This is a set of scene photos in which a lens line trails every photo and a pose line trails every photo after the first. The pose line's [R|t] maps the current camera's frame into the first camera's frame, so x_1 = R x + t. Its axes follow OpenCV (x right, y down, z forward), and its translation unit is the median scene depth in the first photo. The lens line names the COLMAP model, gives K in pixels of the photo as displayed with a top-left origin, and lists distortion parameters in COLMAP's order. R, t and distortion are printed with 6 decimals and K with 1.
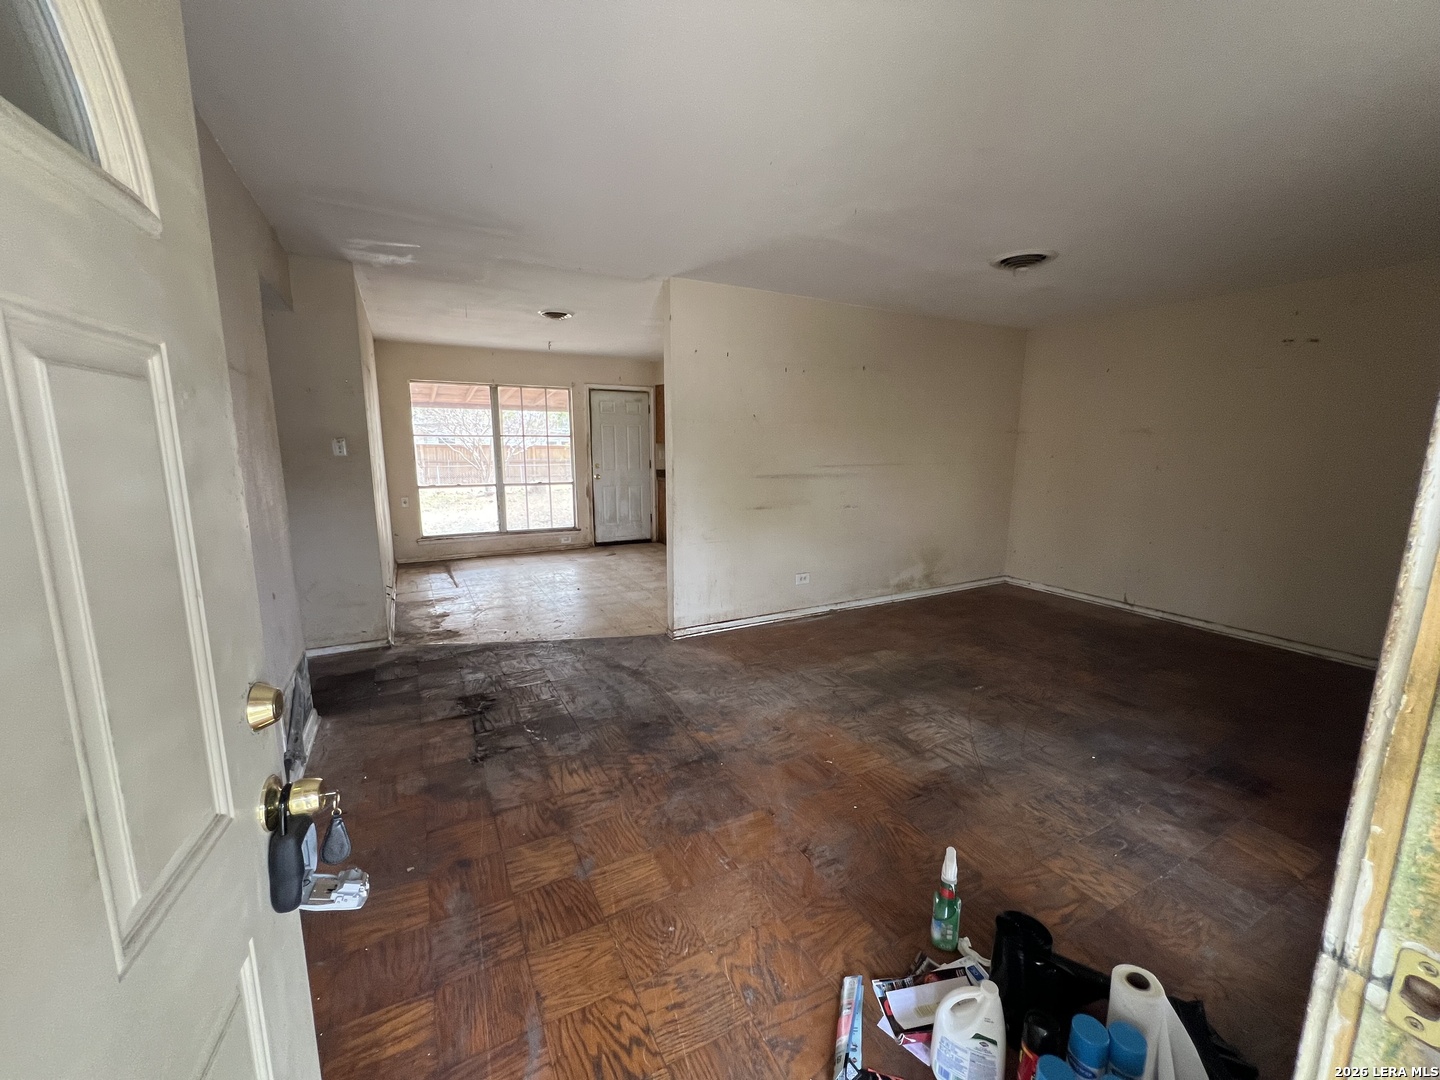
lens RADIAL K [[572.2, 0, 720.0], [0, 572.2, 540.0], [0, 0, 1]] dist [-0.002923, 0.000688]
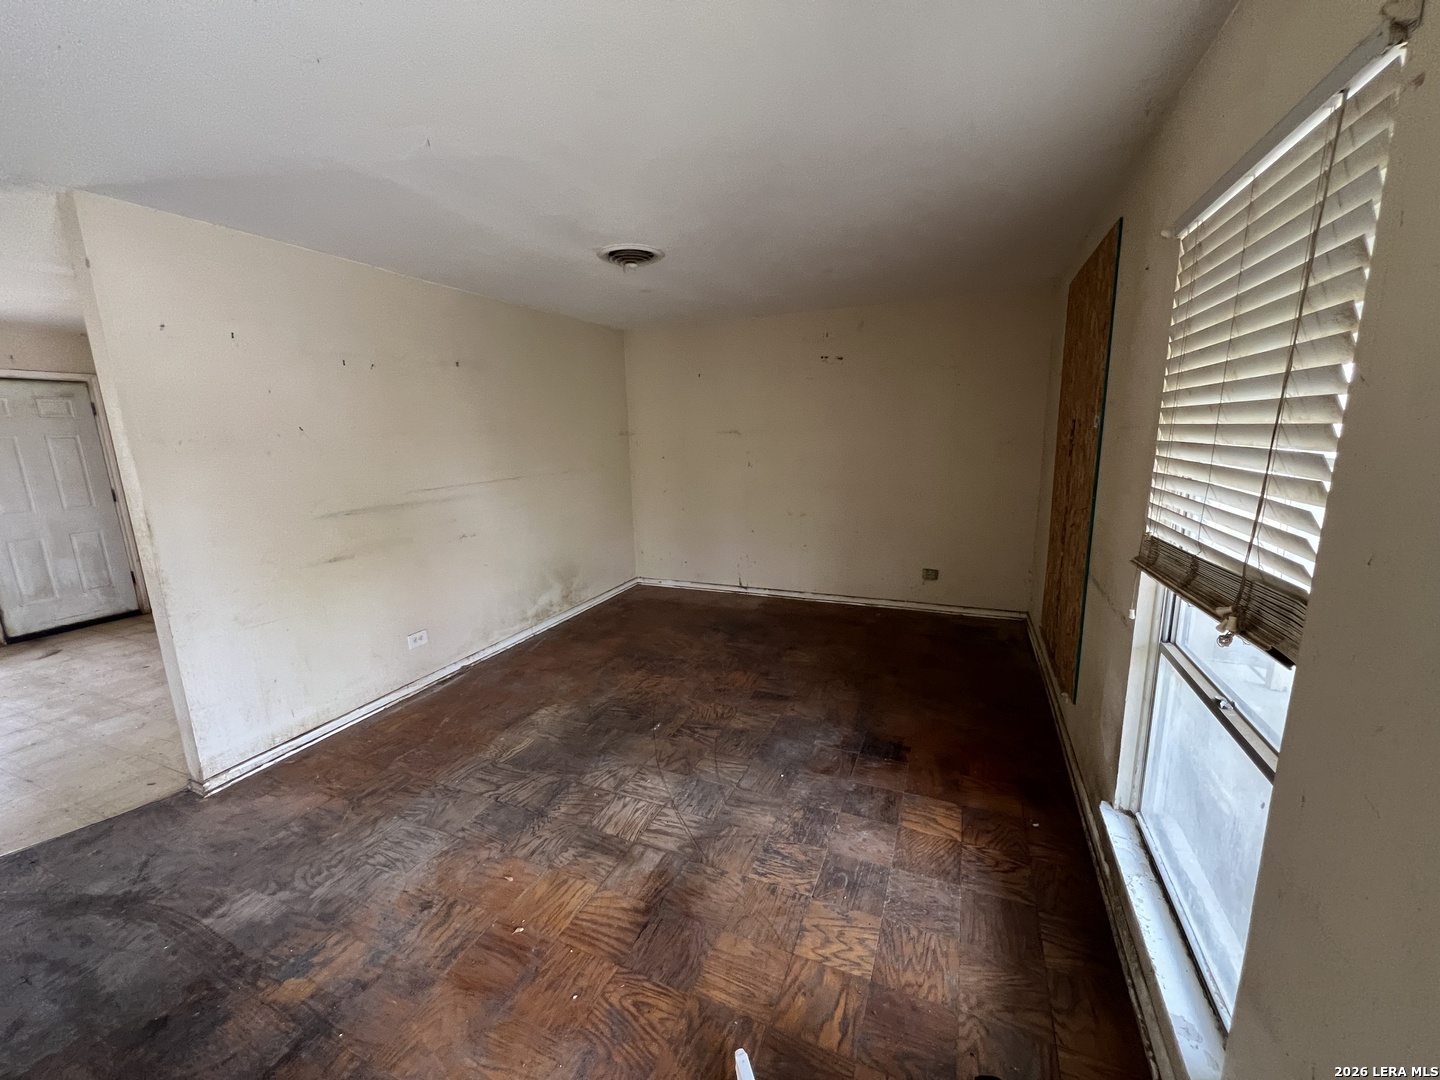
lens RADIAL K [[572.2, 0, 720.0], [0, 572.2, 540.0], [0, 0, 1]] dist [-0.002923, 0.000688]
pose [[0.777754, -0.145082, 0.611596, 0.016564], [0.135228, 0.988835, 0.062602, -0.078363], [-0.613850, 0.034016, 0.788690, 0.207913]]
